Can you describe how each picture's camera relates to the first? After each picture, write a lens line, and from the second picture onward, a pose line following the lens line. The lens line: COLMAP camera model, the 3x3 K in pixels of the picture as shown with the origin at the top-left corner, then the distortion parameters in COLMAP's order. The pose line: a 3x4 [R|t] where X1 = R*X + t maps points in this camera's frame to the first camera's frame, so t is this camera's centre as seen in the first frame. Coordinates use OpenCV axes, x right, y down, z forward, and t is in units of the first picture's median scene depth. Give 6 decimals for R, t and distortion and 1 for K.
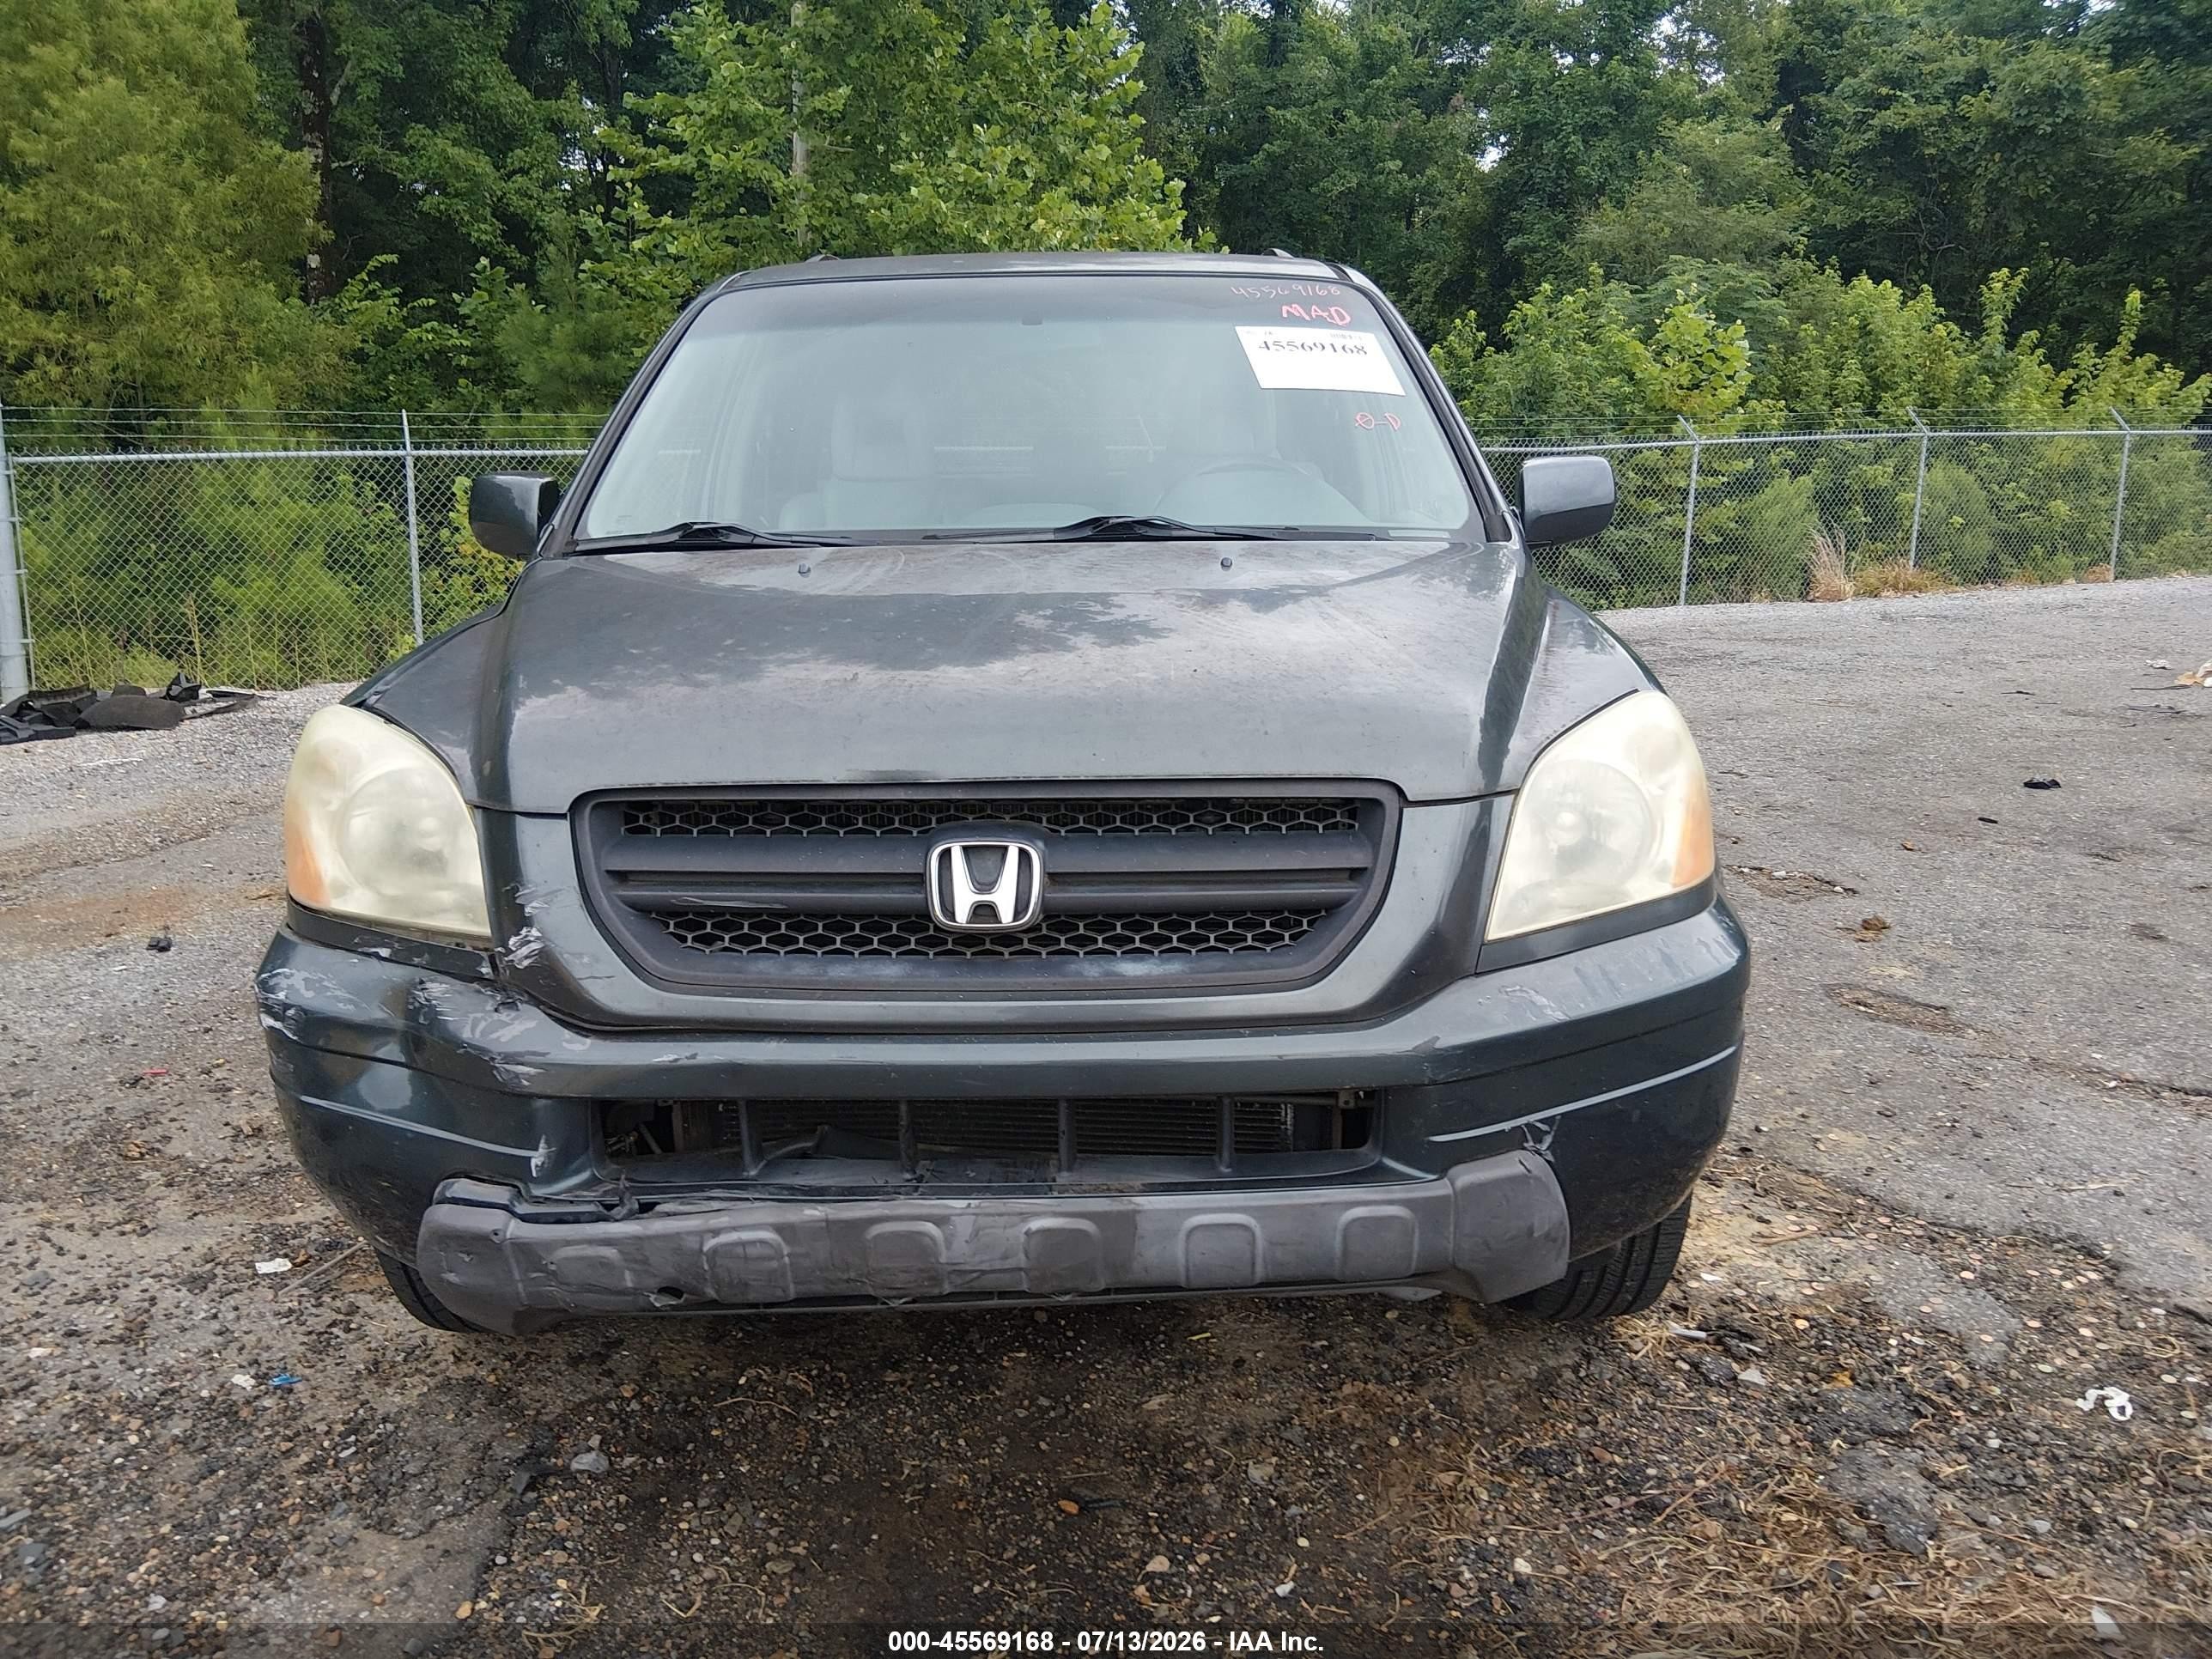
lens RADIAL K [[1688.9, 0, 1106.0], [0, 1688.9, 829.5], [0, 0, 1]] dist [0.089626, -0.175914]
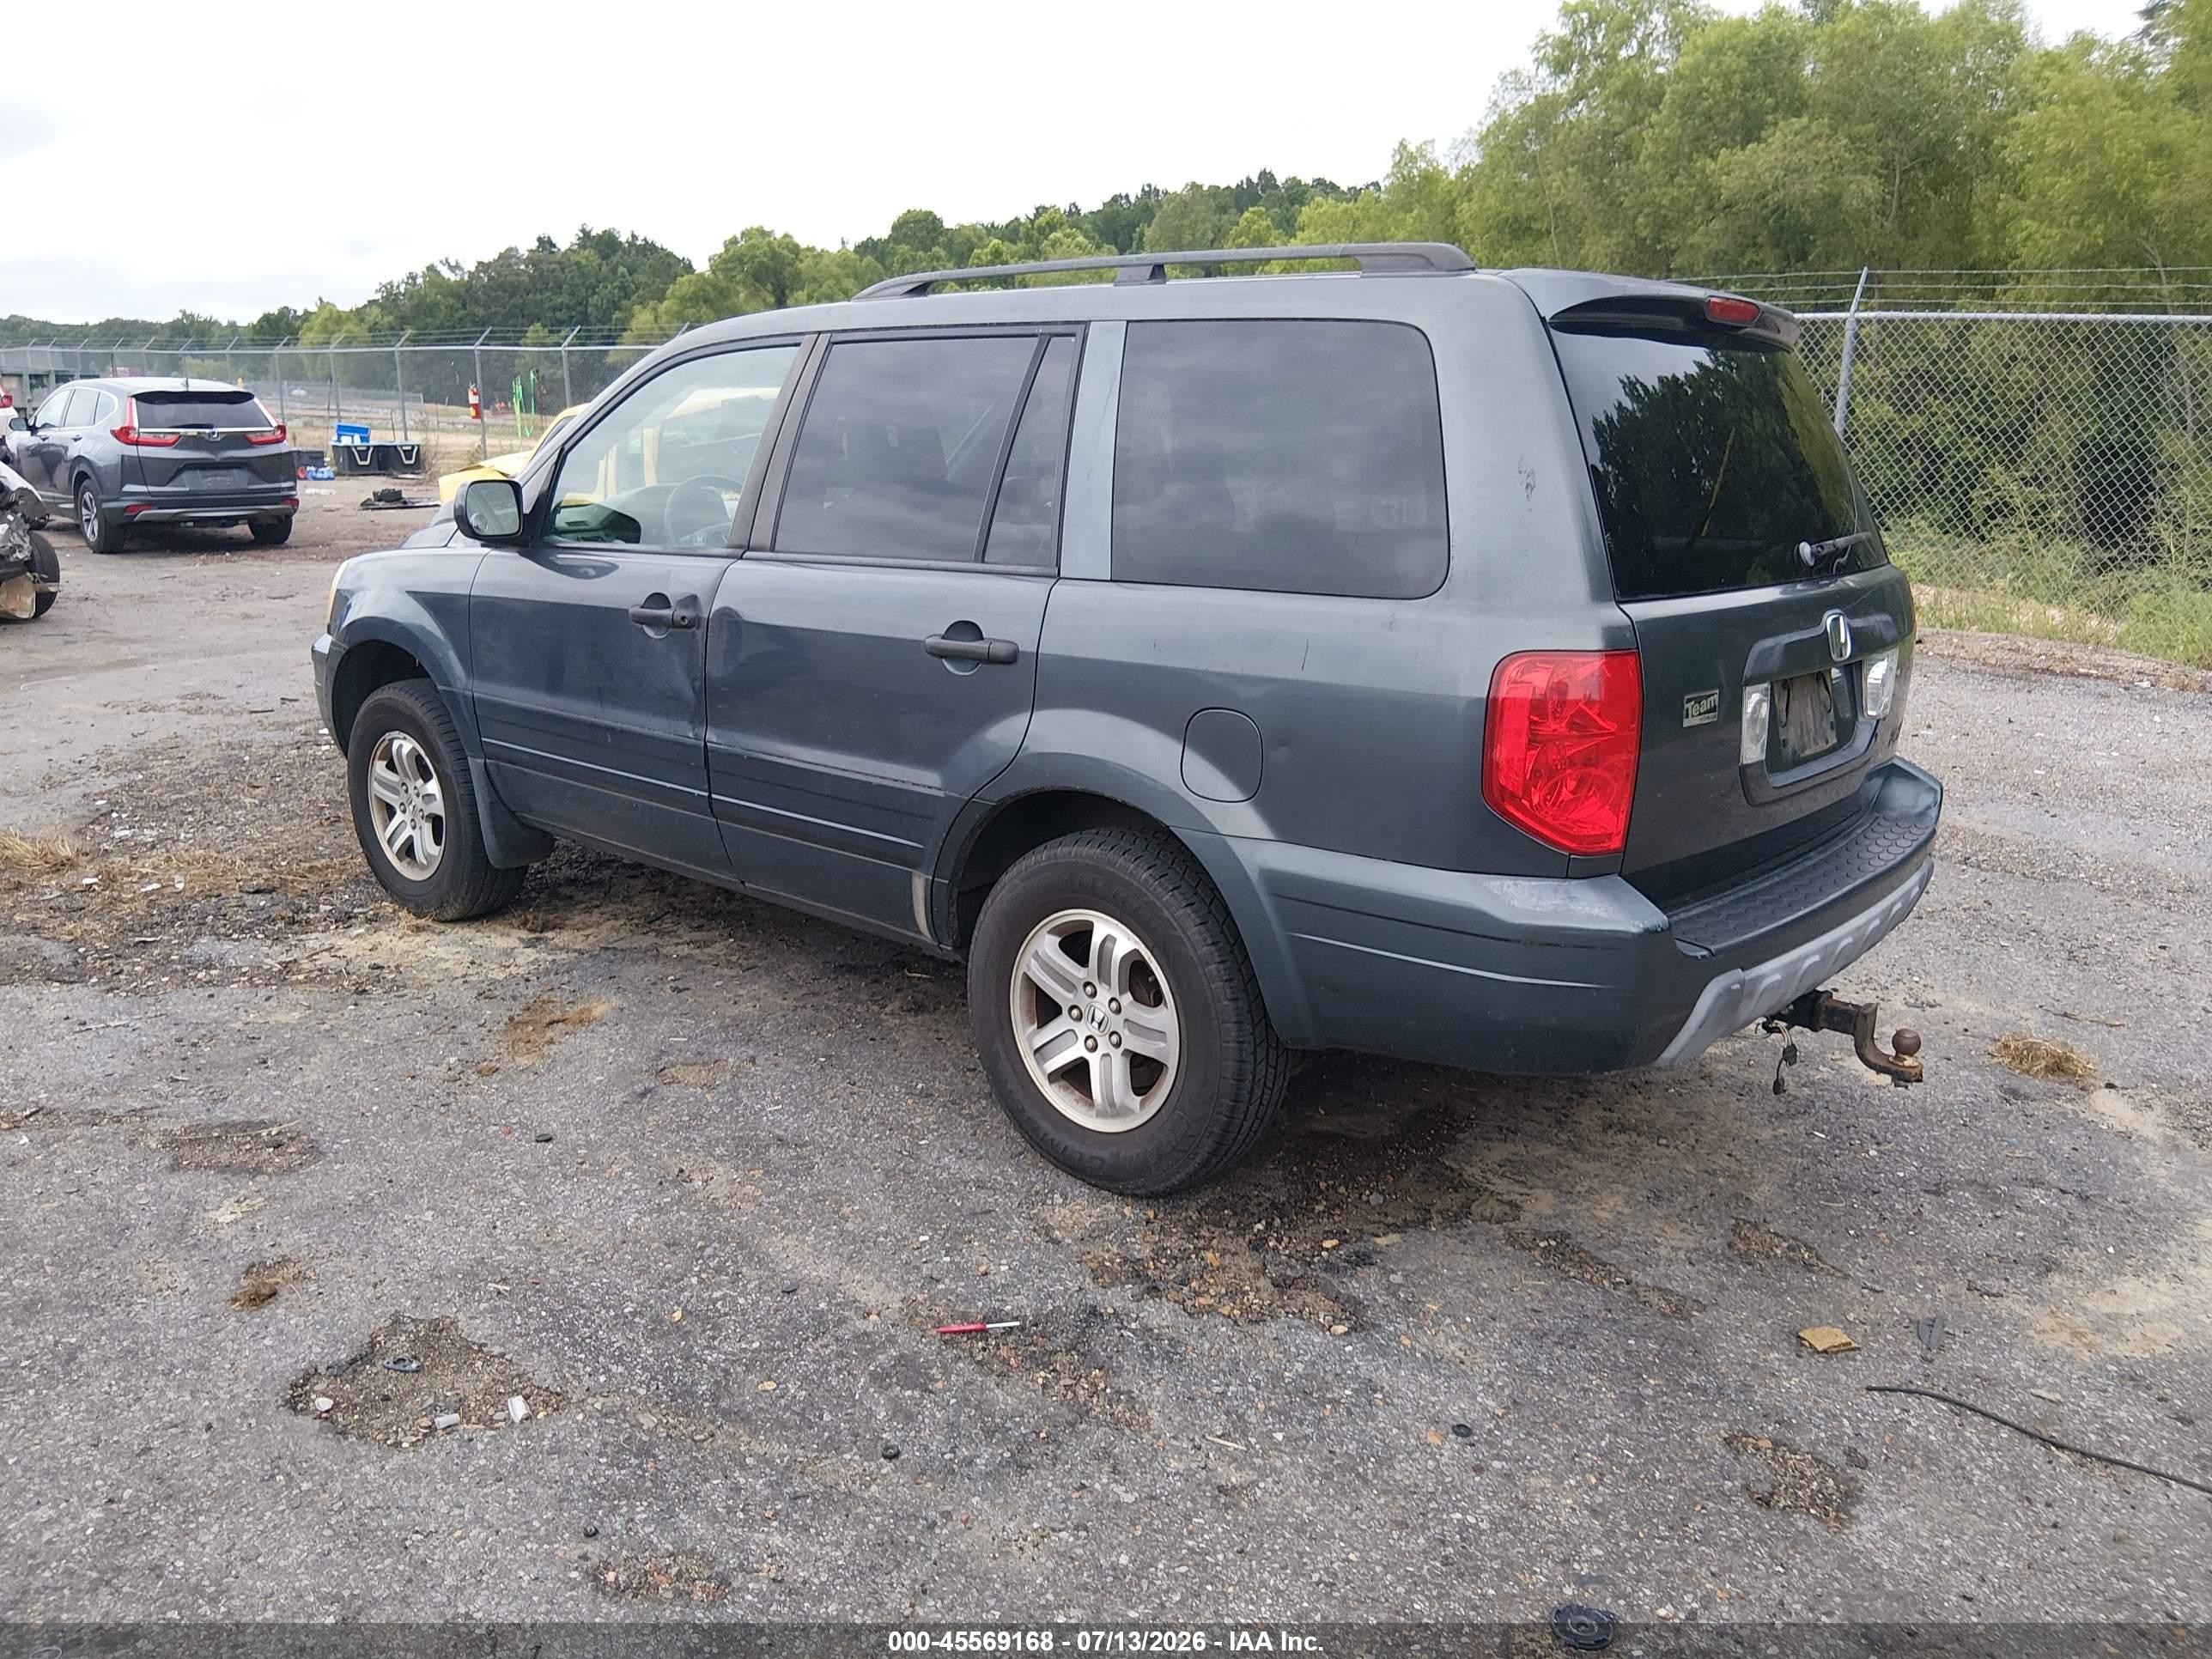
lens RADIAL K [[1705.8, 0, 1121.8], [0, 1705.8, 831.3], [0, 0, 1]] dist [0.067420, -0.111696]
pose [[-0.657237, 0.175548, -0.732954, 1.391354], [-0.178568, 0.908537, 0.377722, -0.799949], [0.732224, 0.379136, -0.565777, 3.147133]]
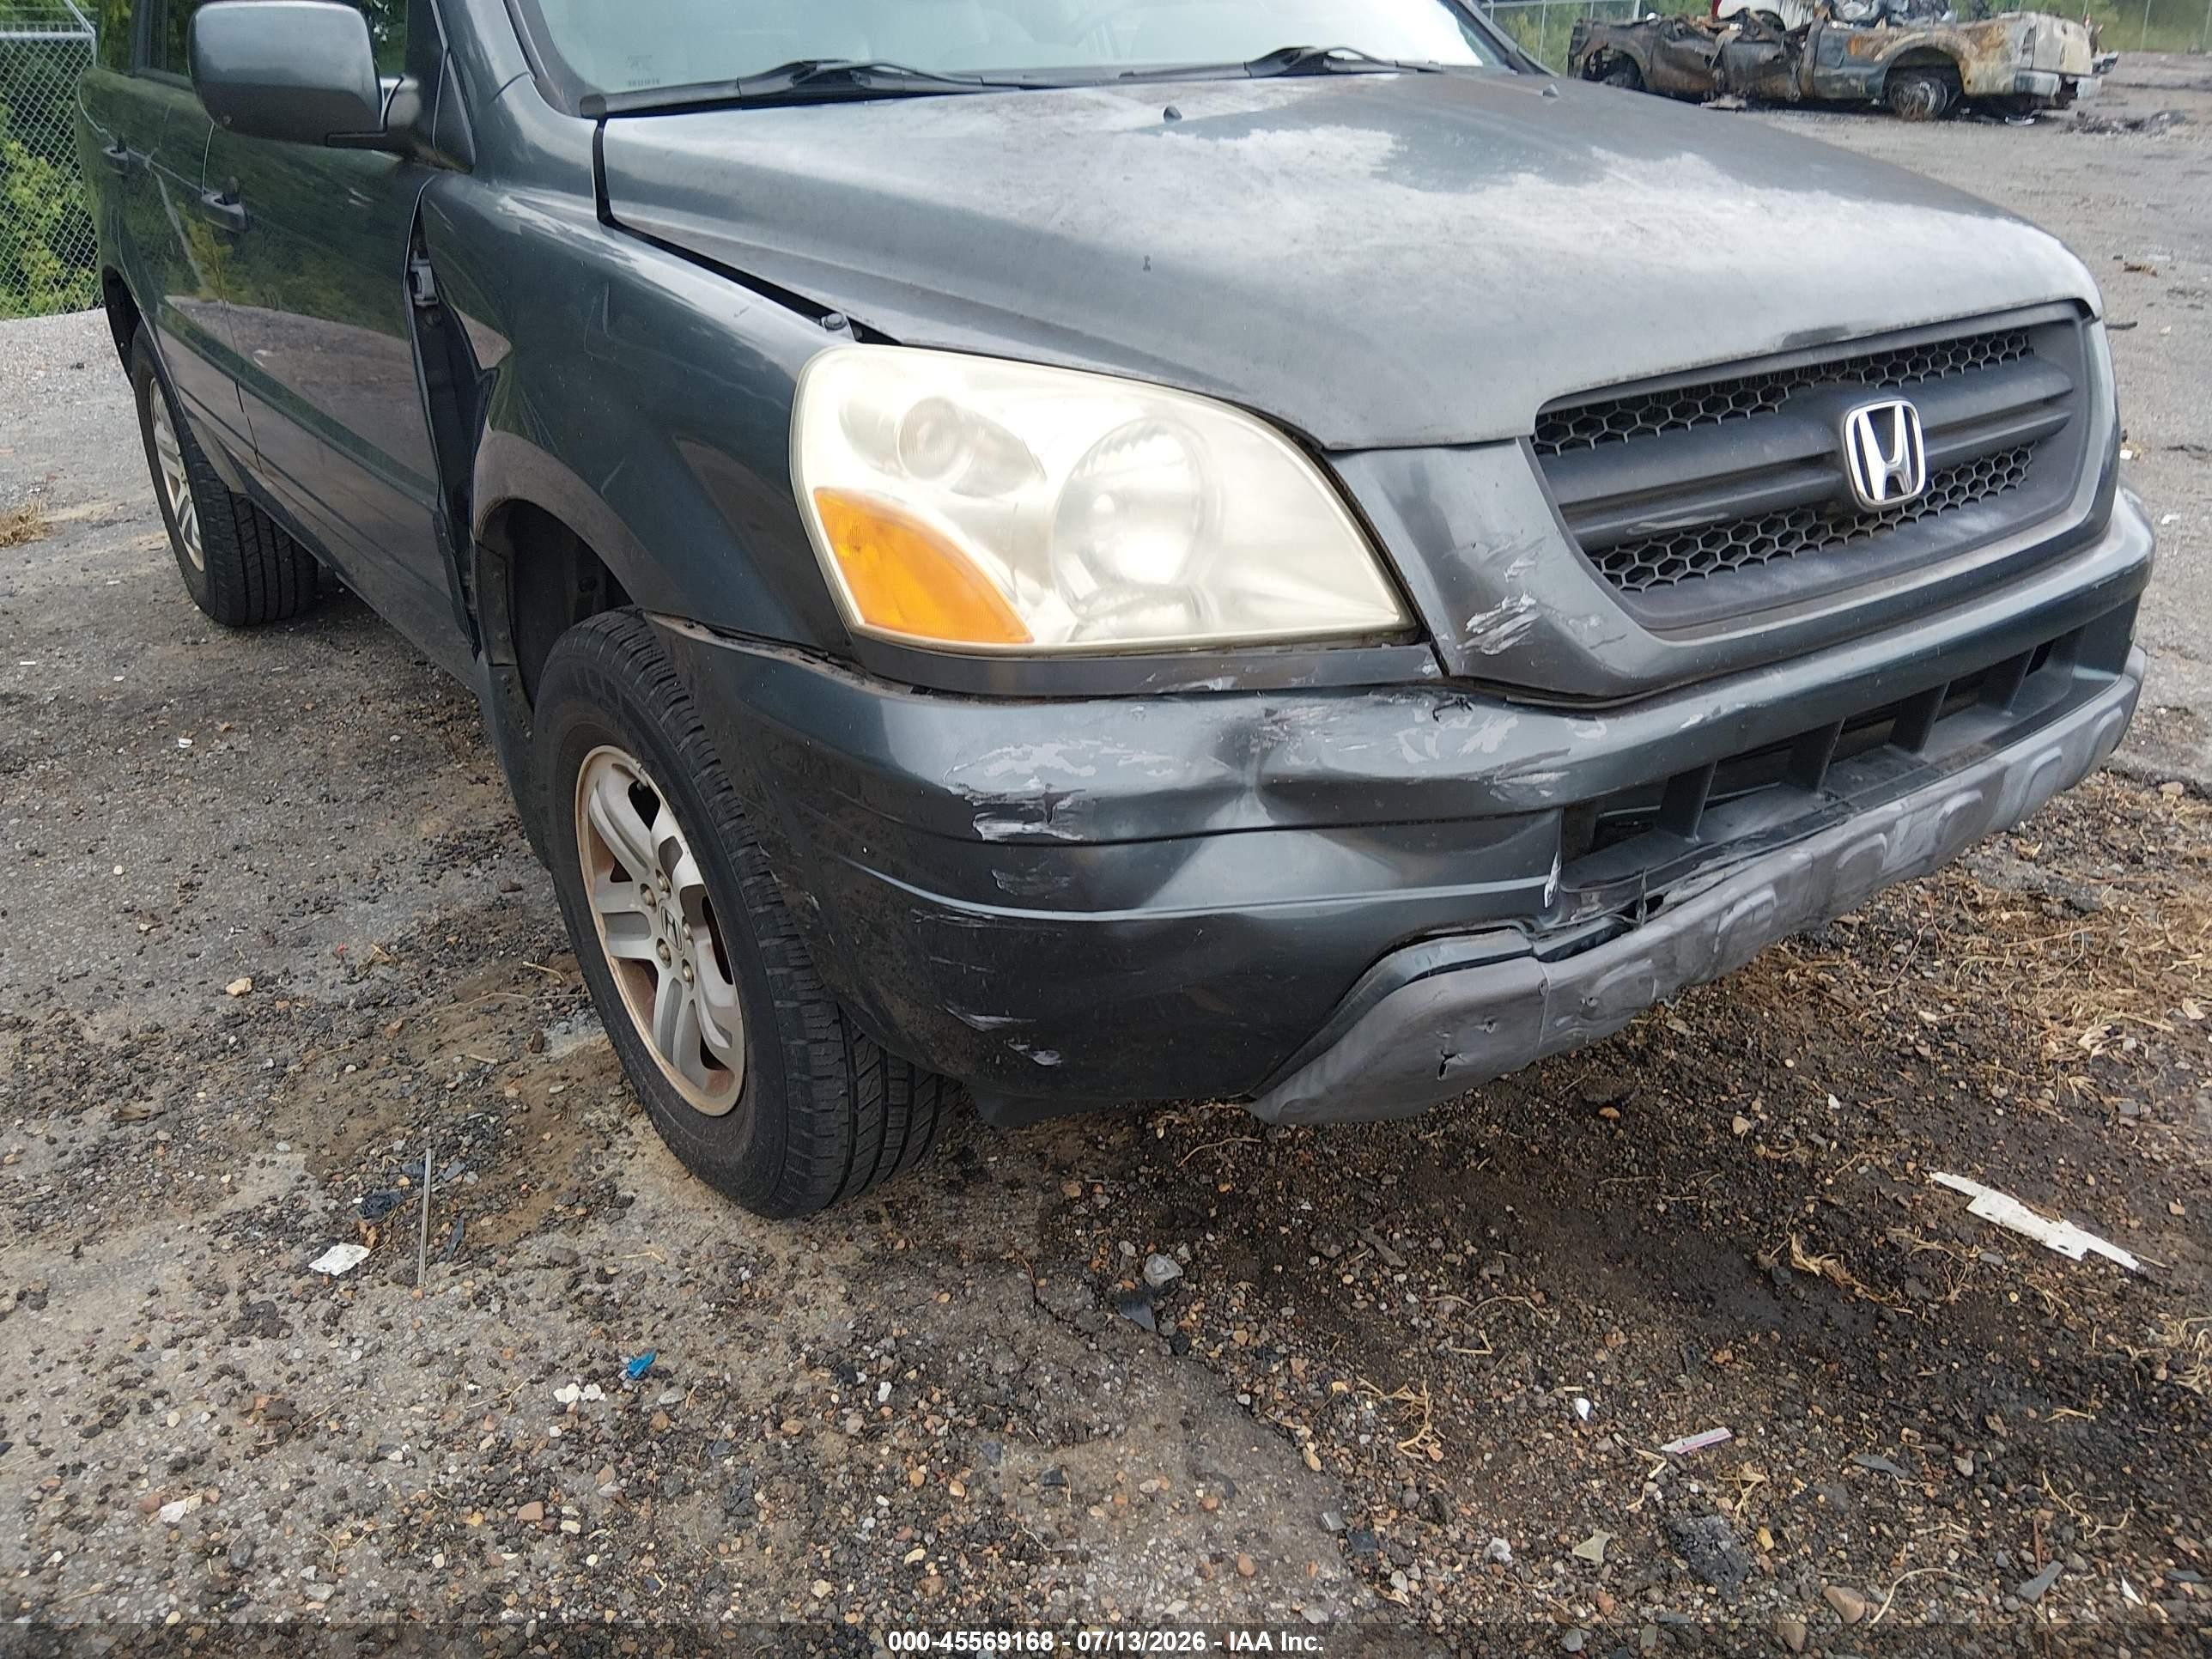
lens RADIAL K [[1659.9, 0, 1106.0], [0, 1659.9, 829.5], [0, 0, 1]] dist [0.104824, -0.180598]
pose [[0.797855, -0.250569, 0.548309, -0.744759], [0.131279, 0.959917, 0.247641, -0.040616], [-0.588382, -0.125600, 0.798768, 0.411513]]
